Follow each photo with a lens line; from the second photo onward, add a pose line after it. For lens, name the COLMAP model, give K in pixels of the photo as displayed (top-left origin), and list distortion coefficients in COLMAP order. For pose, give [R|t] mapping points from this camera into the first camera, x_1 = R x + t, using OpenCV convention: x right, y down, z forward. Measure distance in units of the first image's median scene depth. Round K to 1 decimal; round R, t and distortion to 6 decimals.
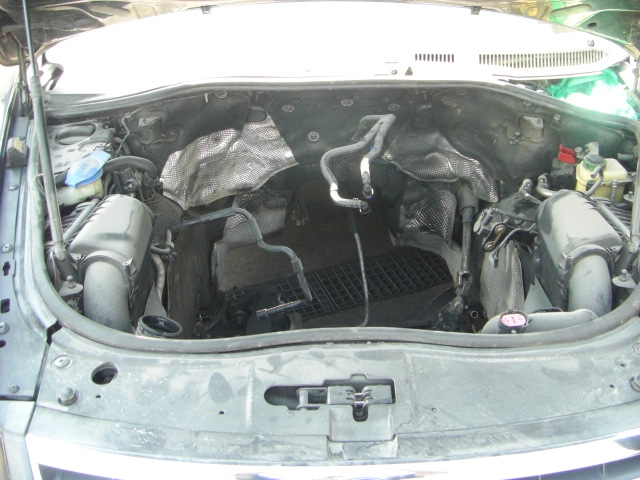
lens RADIAL K [[730.0, 0, 349.3], [0, 730.0, 194.4], [0, 0, 1]] dist [-0.194487, 0.188786]
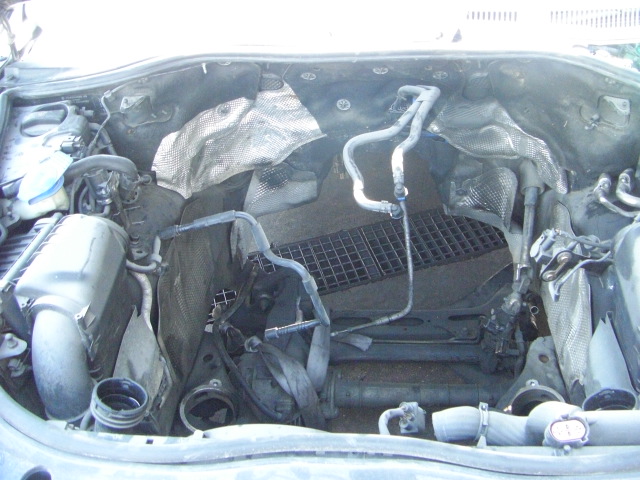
lens RADIAL K [[730.0, 0, 349.3], [0, 730.0, 194.4], [0, 0, 1]] dist [-0.194487, 0.188786]
pose [[0.994411, 0.021407, -0.103381, 0.050911], [-0.005423, 0.988292, 0.152478, -0.119586], [0.105435, -0.151065, 0.982885, 0.204209]]
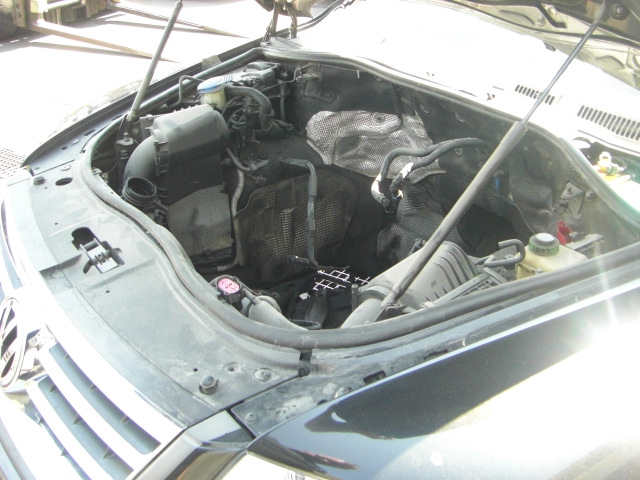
lens RADIAL K [[730.0, 0, 349.3], [0, 730.0, 194.4], [0, 0, 1]] dist [-0.194487, 0.188786]
pose [[0.568176, 0.350092, -0.744722, 0.719737], [-0.405817, 0.906495, 0.116528, -0.090469], [0.715883, 0.236012, 0.657122, 0.288561]]
